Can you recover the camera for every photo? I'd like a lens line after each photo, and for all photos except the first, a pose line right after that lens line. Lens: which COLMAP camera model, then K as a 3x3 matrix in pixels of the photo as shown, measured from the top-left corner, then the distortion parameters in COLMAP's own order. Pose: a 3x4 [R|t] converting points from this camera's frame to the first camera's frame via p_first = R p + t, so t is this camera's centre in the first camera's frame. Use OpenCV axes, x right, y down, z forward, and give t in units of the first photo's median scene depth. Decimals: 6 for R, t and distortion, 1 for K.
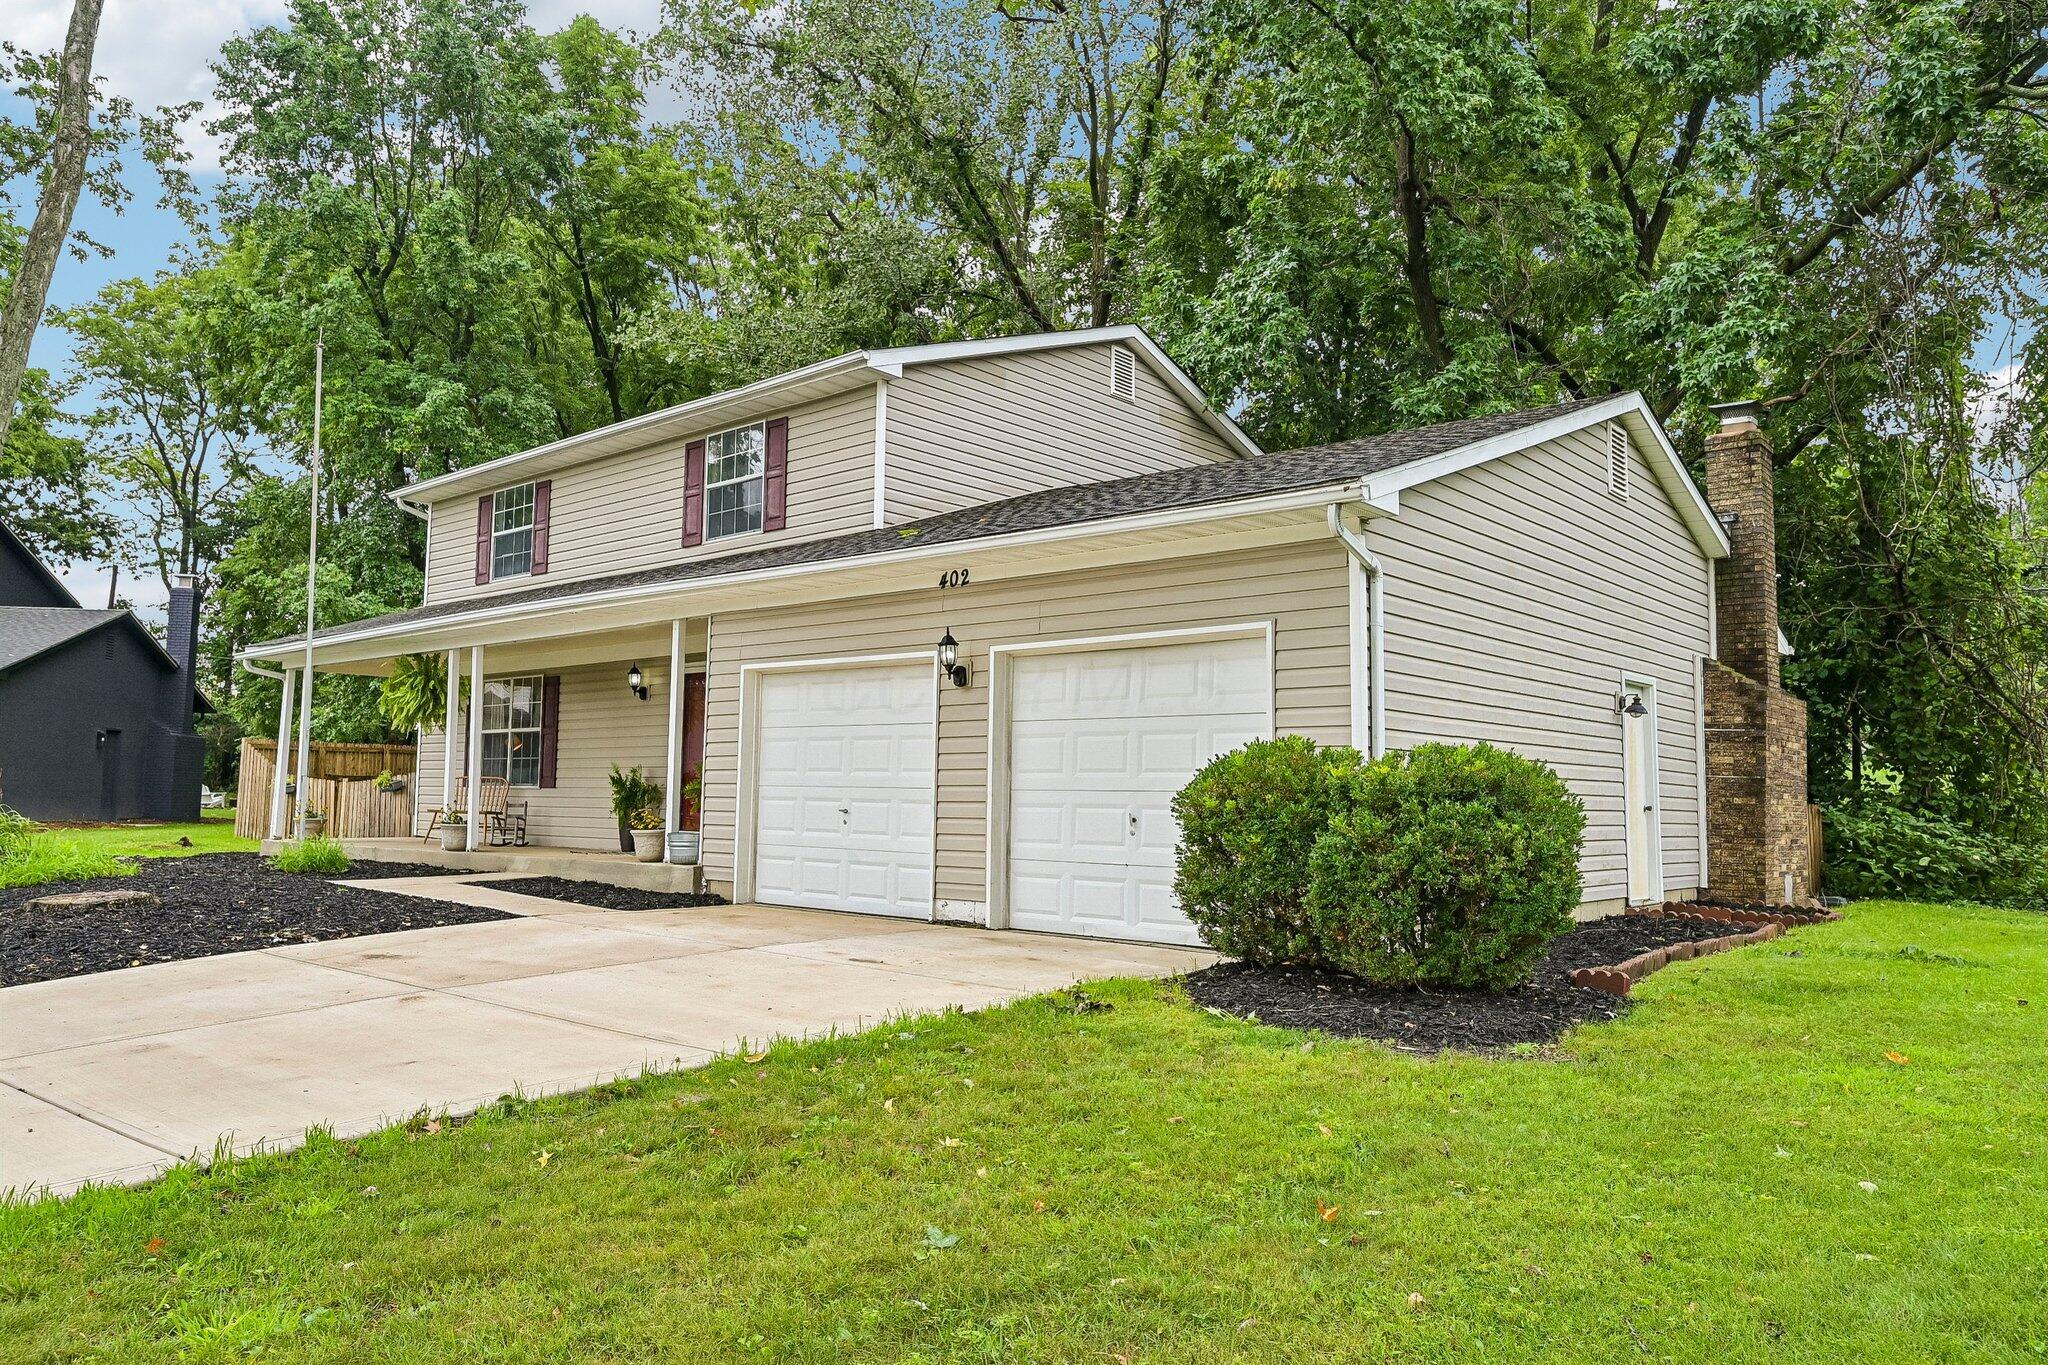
lens RADIAL K [[1360.4, 0, 1022.4], [0, 1360.4, 680.6], [0, 0, 1]] dist [-0.003370, 0.001853]
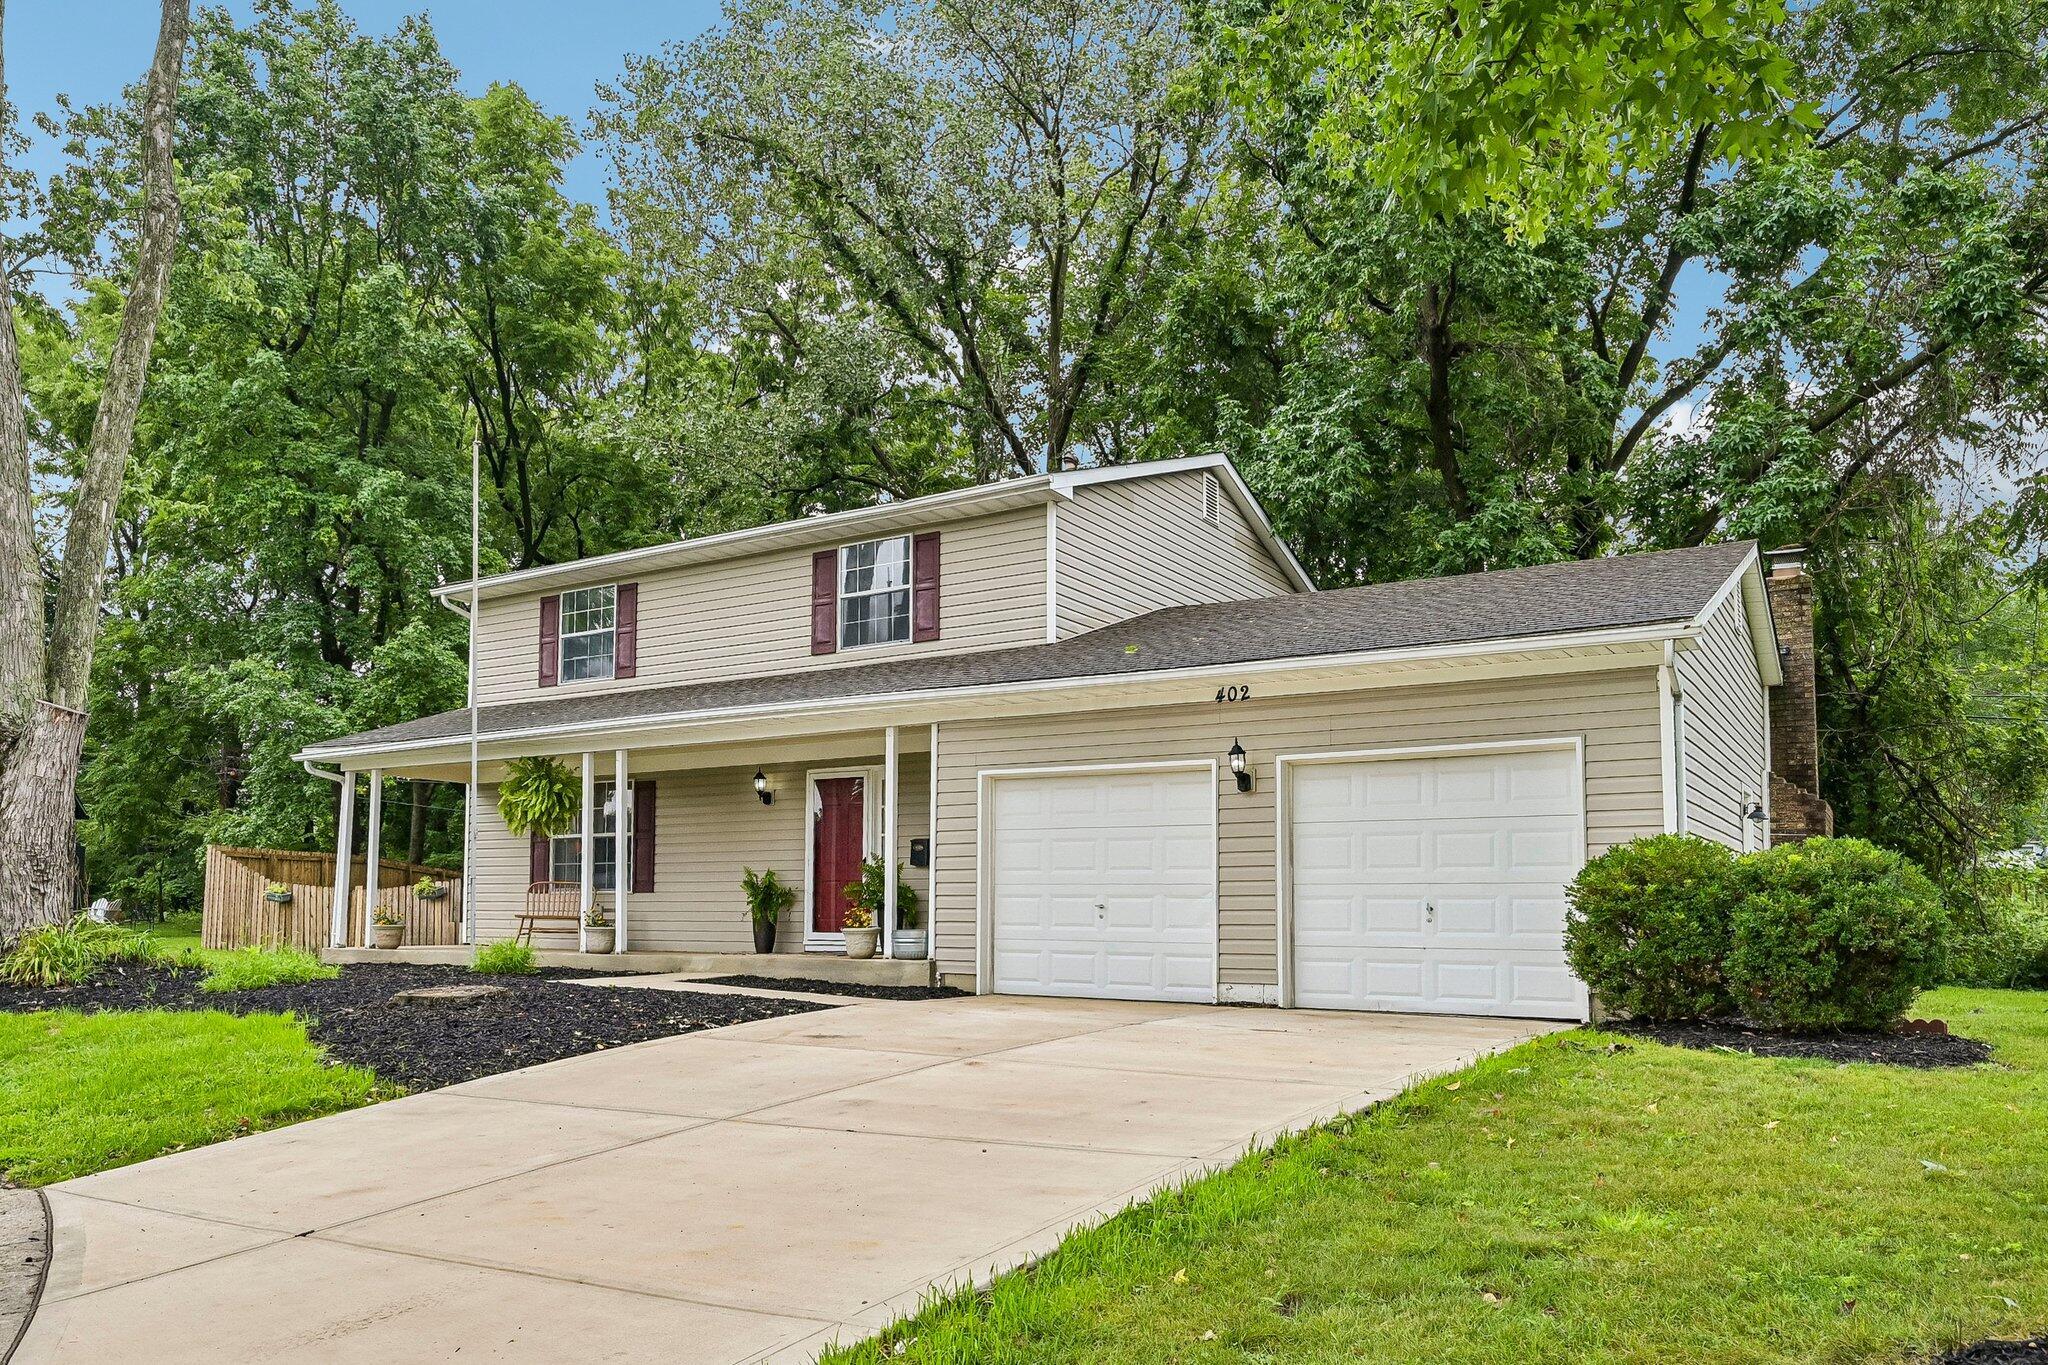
lens RADIAL K [[1360.4, 0, 1111.7], [0, 1360.4, 822.6], [0, 0, 1]] dist [-0.003370, 0.001853]
pose [[0.987841, 0.003023, 0.155438, -0.203574], [-0.006571, 0.999729, 0.022313, 0.003540], [-0.155328, -0.023063, 0.987594, -0.048381]]
